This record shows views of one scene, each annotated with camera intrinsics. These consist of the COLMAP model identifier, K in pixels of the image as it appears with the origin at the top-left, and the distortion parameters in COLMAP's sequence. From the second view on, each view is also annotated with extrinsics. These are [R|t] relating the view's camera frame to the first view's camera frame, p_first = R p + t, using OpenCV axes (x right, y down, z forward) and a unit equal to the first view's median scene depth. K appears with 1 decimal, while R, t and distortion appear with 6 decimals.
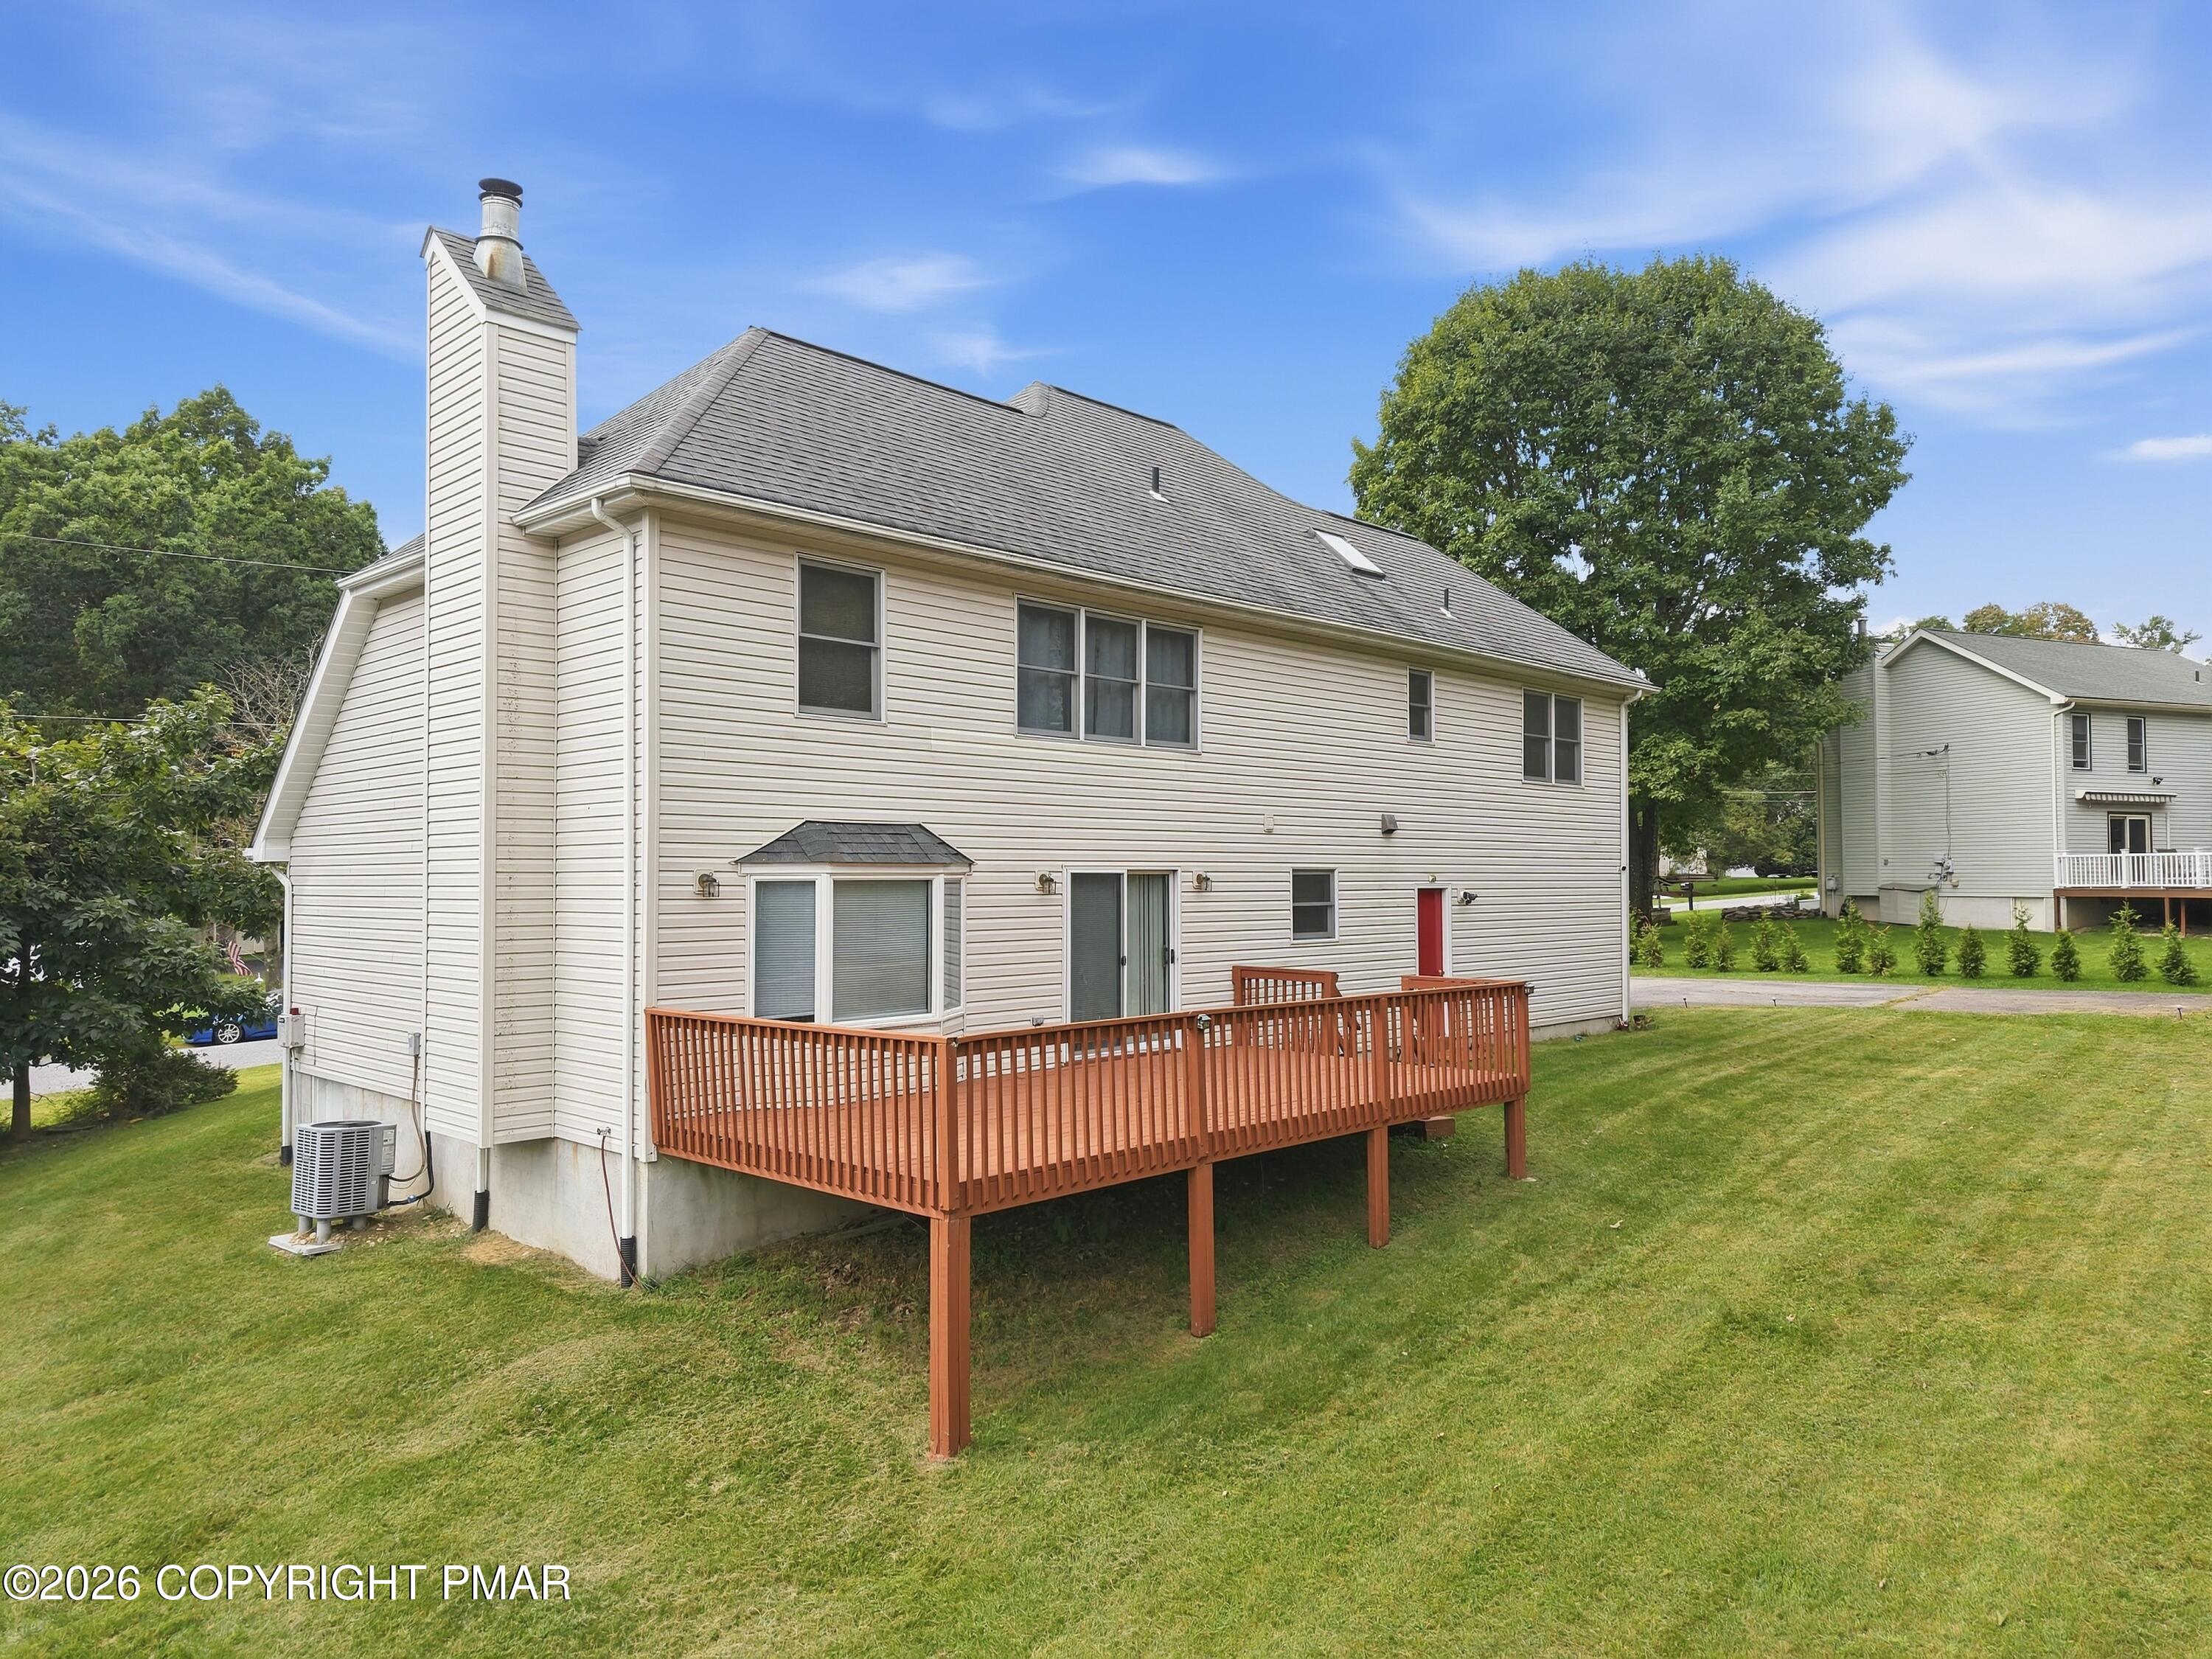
lens RADIAL K [[1472.5, 0, 1104.1], [0, 1472.5, 834.6], [0, 0, 1]] dist [0.045836, -0.050336]
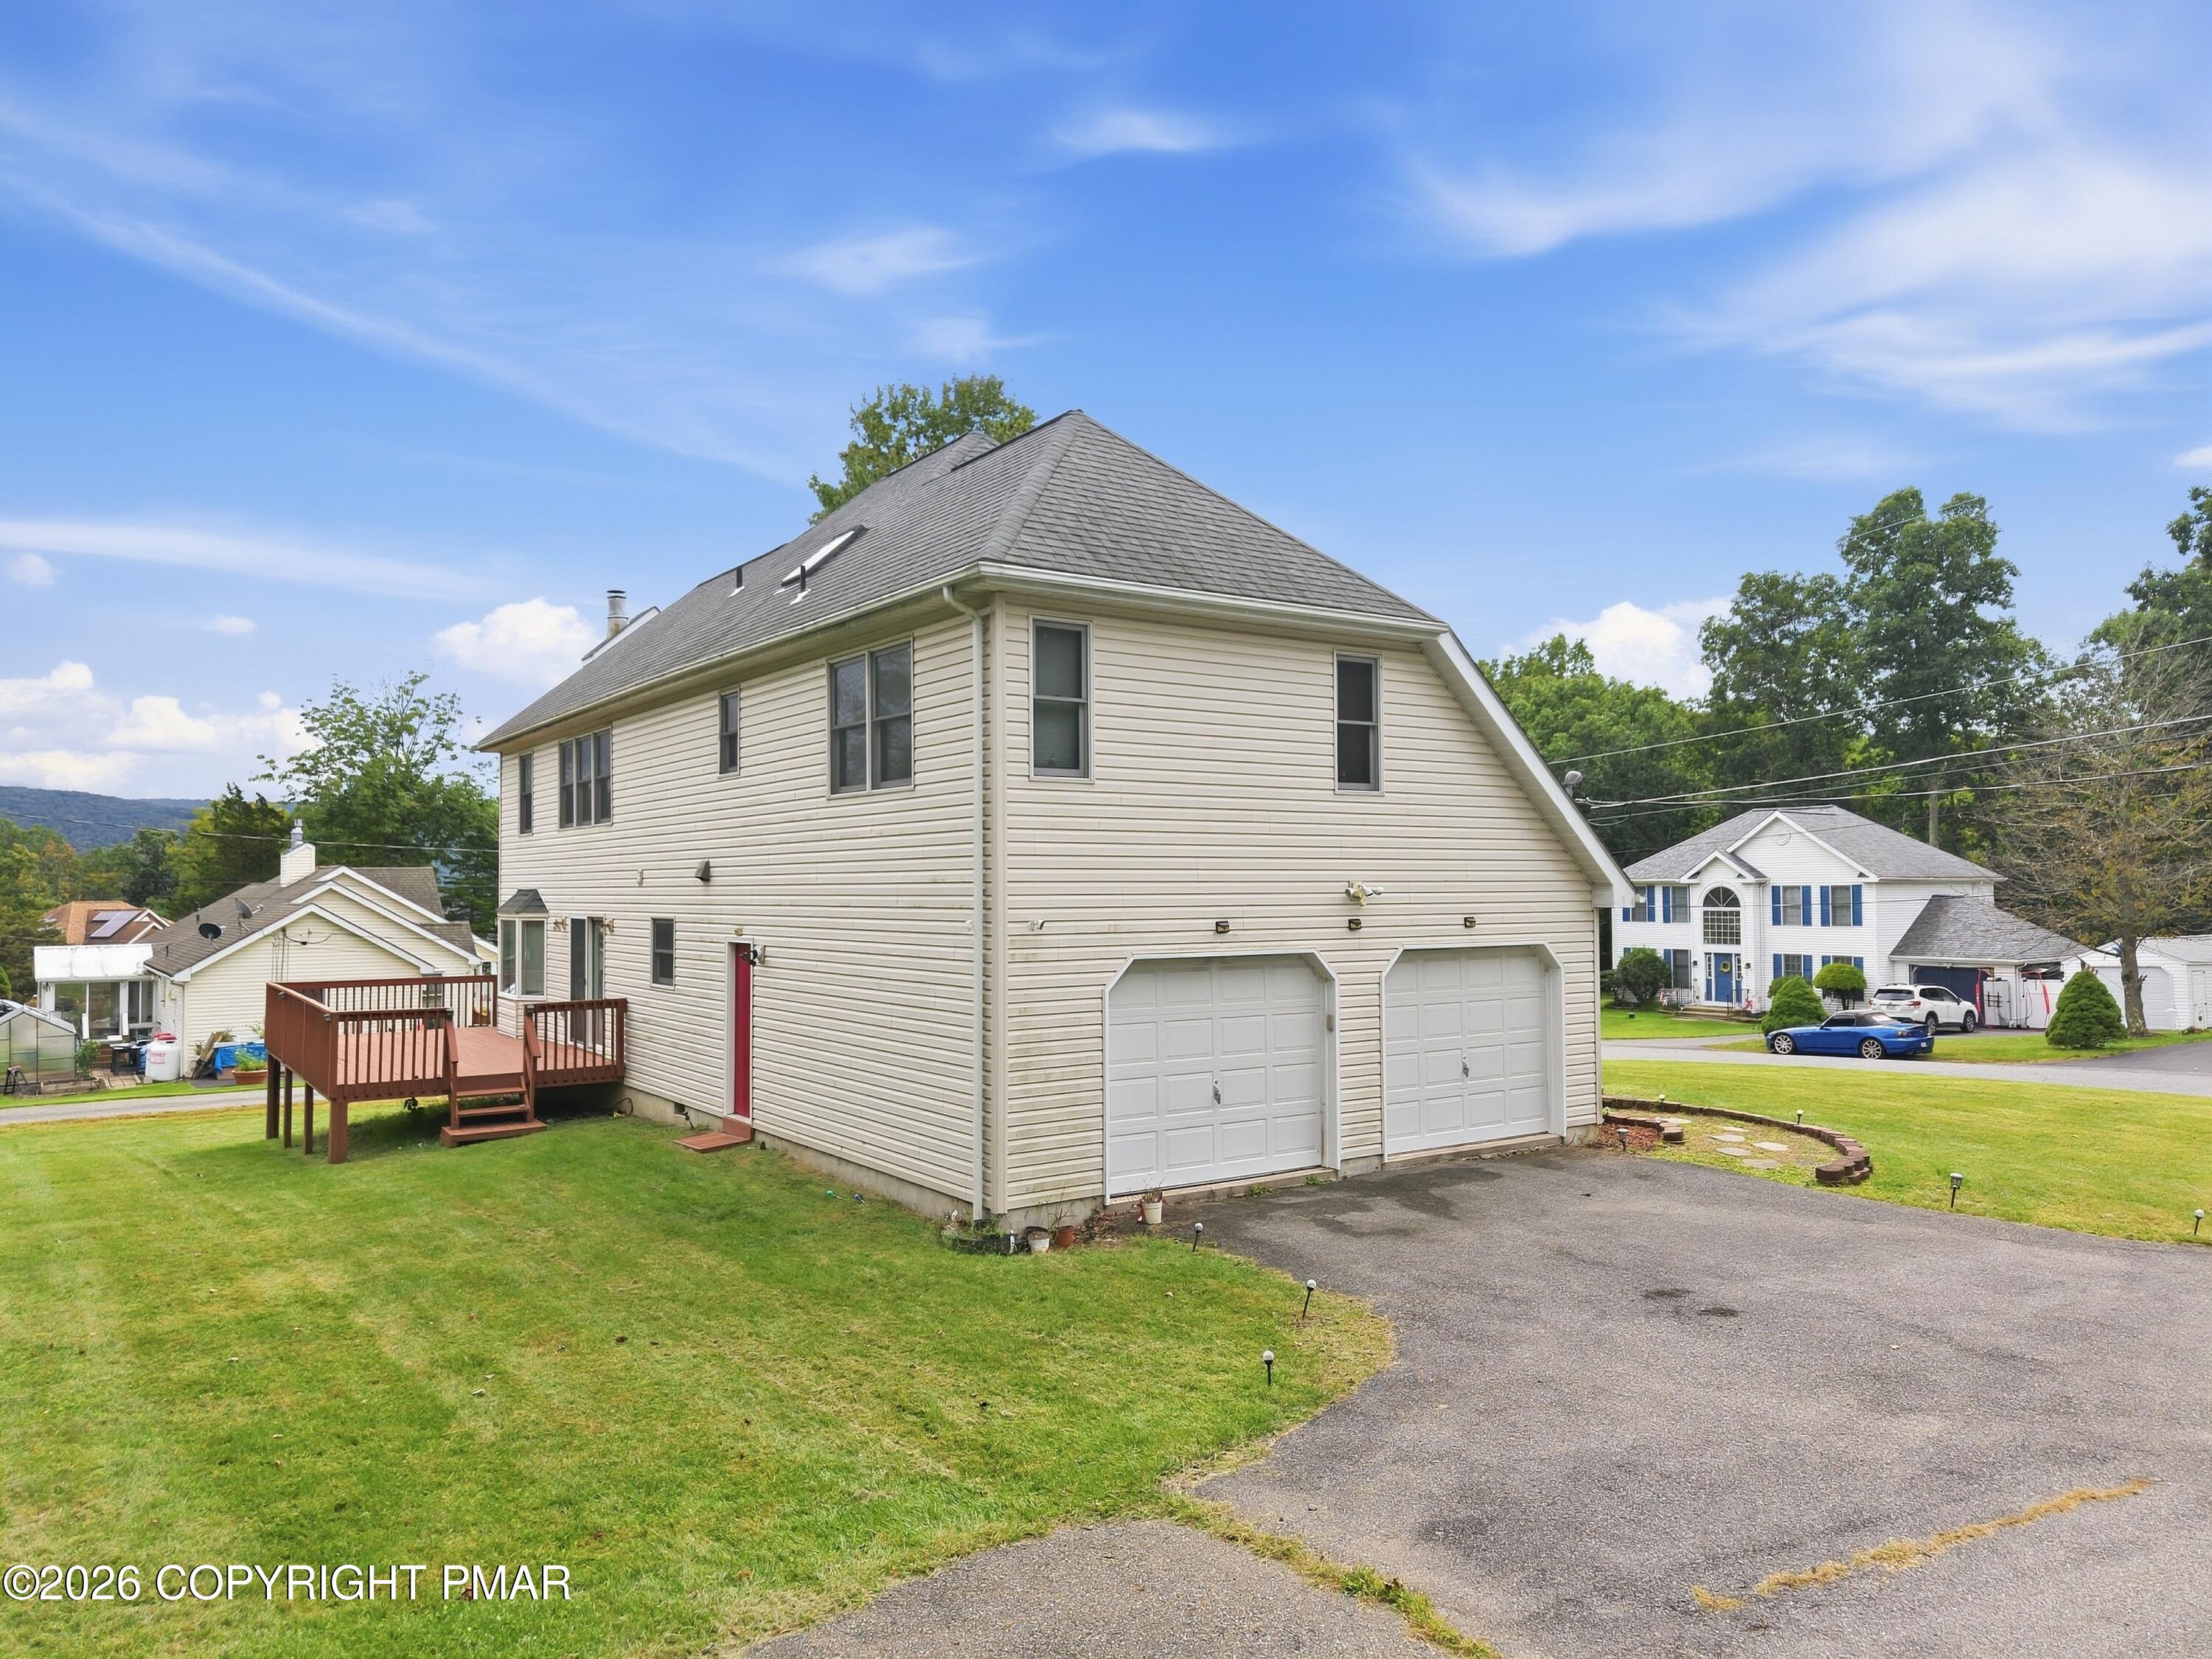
lens RADIAL K [[1472.5, 0, 1098.8], [0, 1472.5, 831.6], [0, 0, 1]] dist [0.045836, -0.050336]
pose [[-0.188999, -0.032361, -0.981444, 1.254004], [0.035732, 0.998568, -0.039807, 0.016328], [0.981327, -0.042592, -0.187572, 1.674846]]
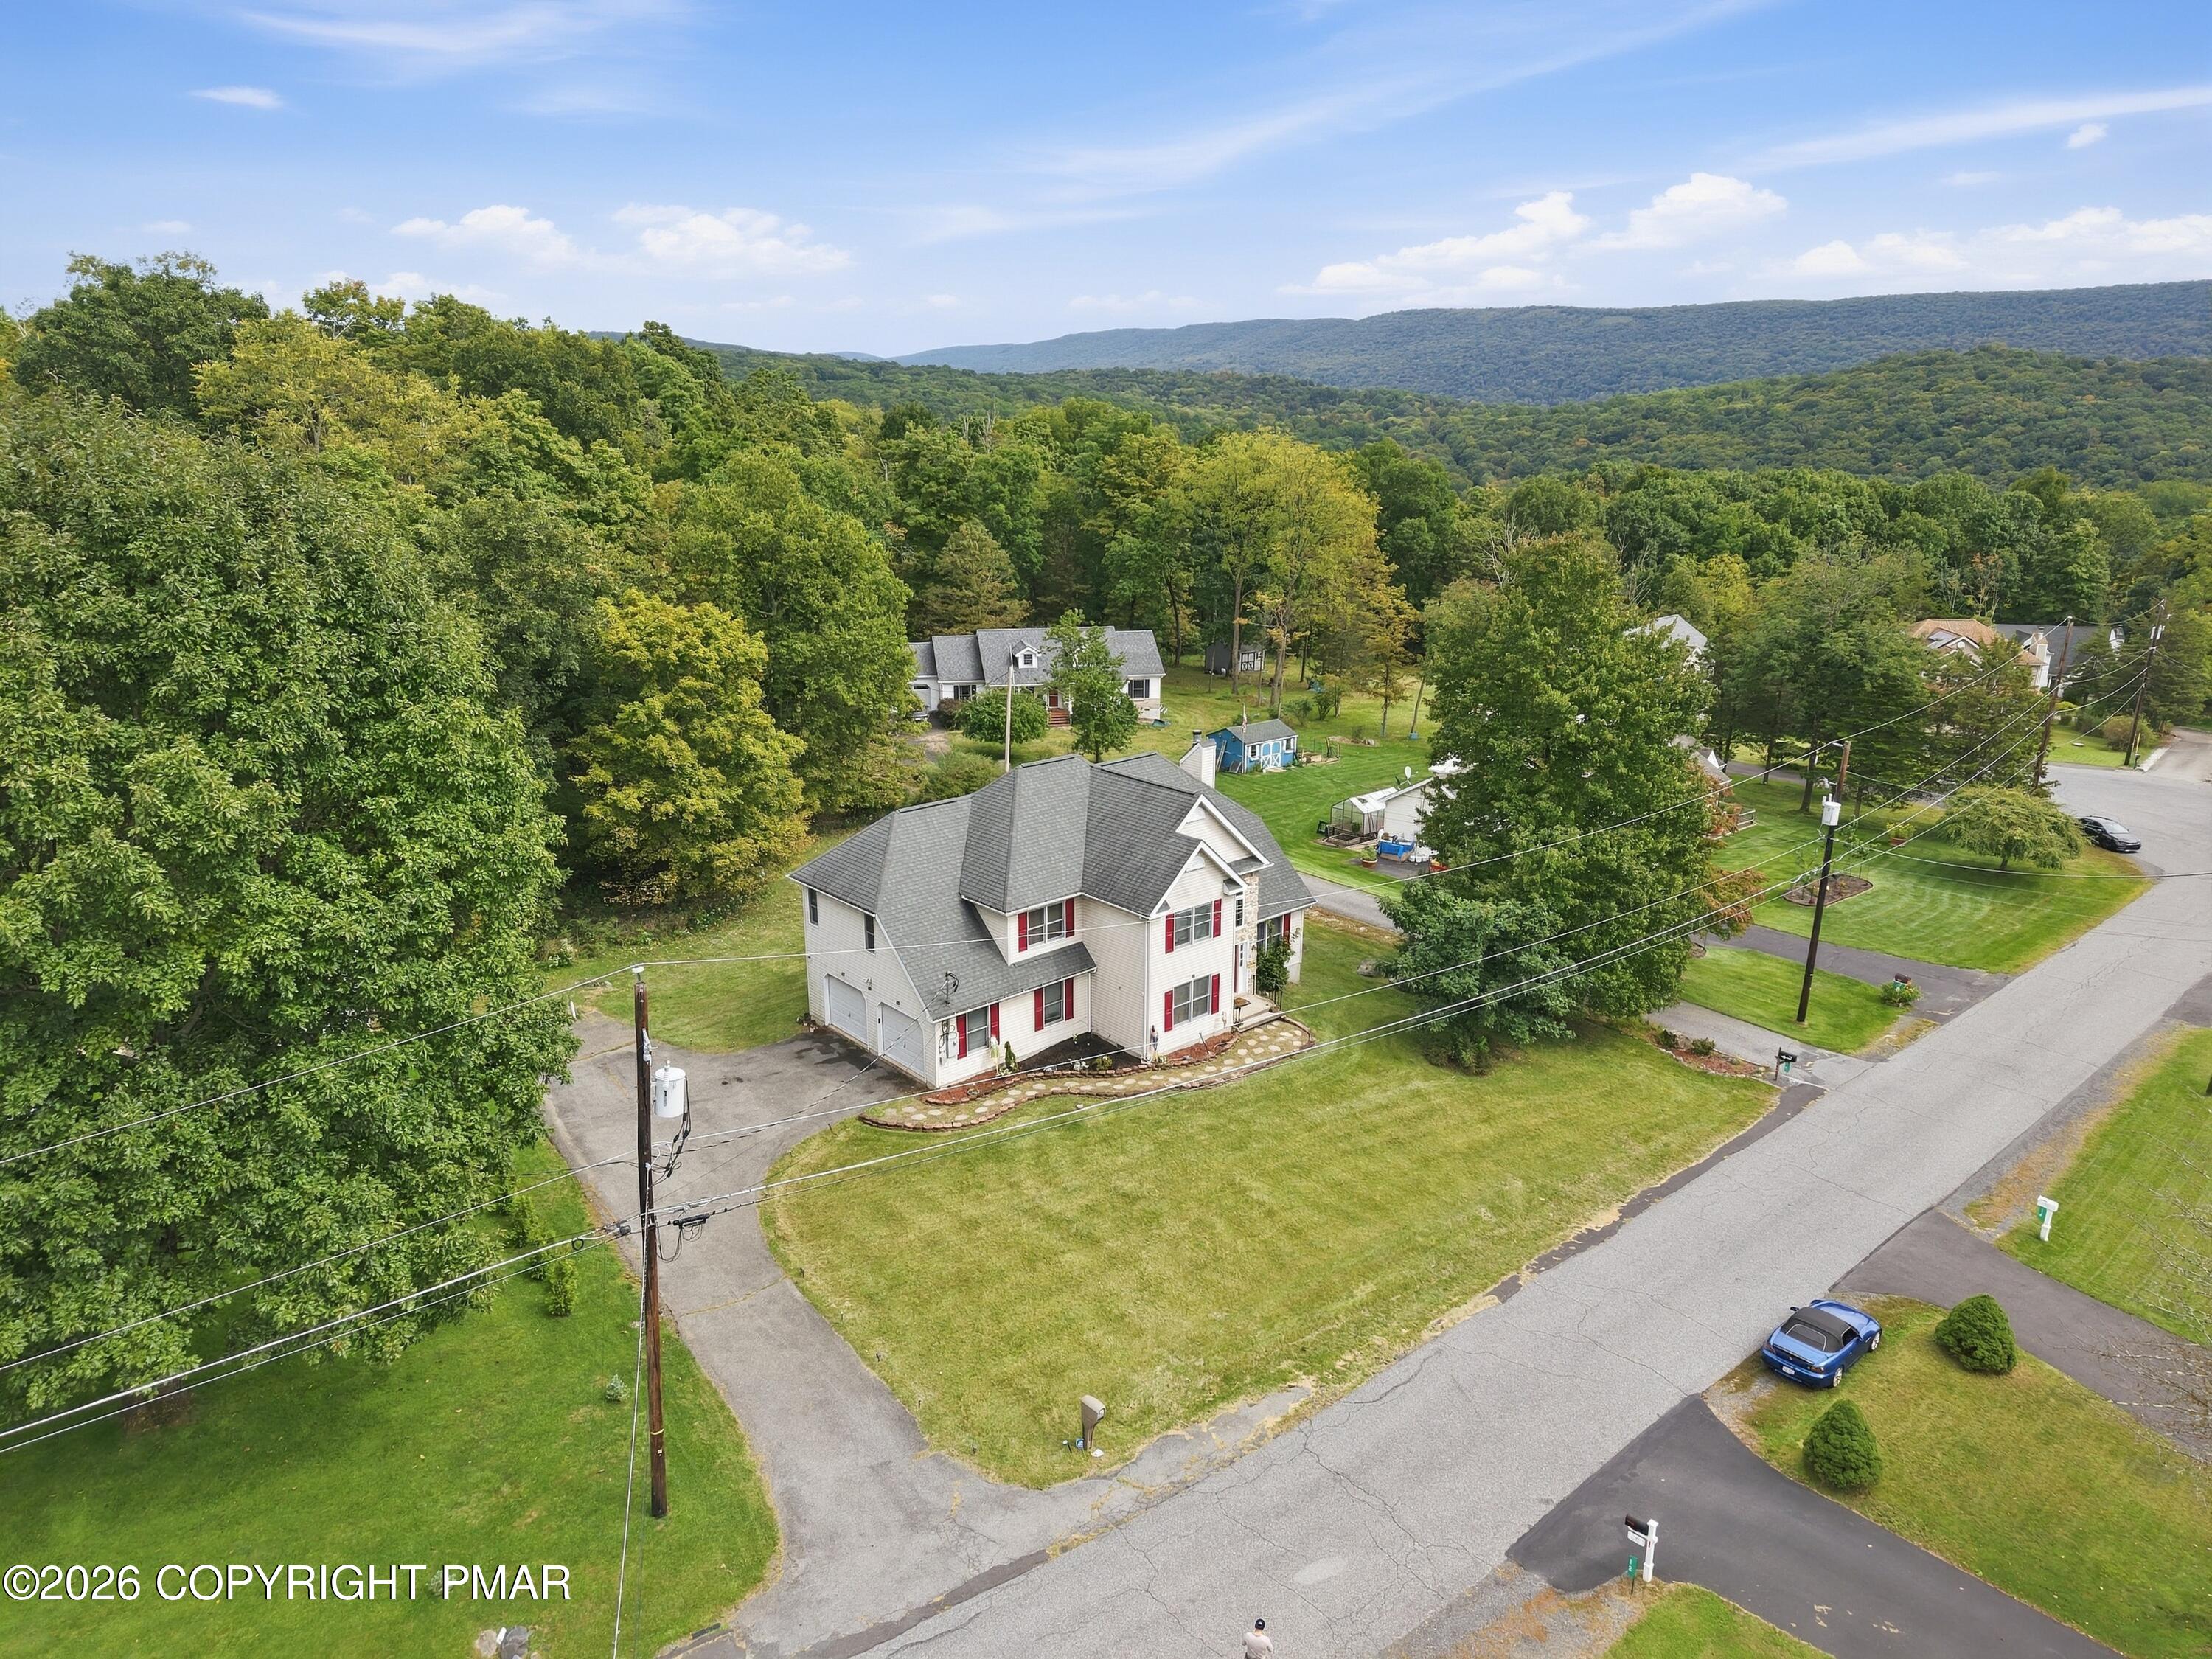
lens RADIAL K [[1472.5, 0, 1098.8], [0, 1472.5, 835.4], [0, 0, 1]] dist [0.045836, -0.050336]
pose [[-0.997732, -0.017411, 0.065019, -0.326919], [0.000251, 0.964995, 0.262267, -1.070093], [-0.067310, 0.261688, -0.962802, 4.498676]]
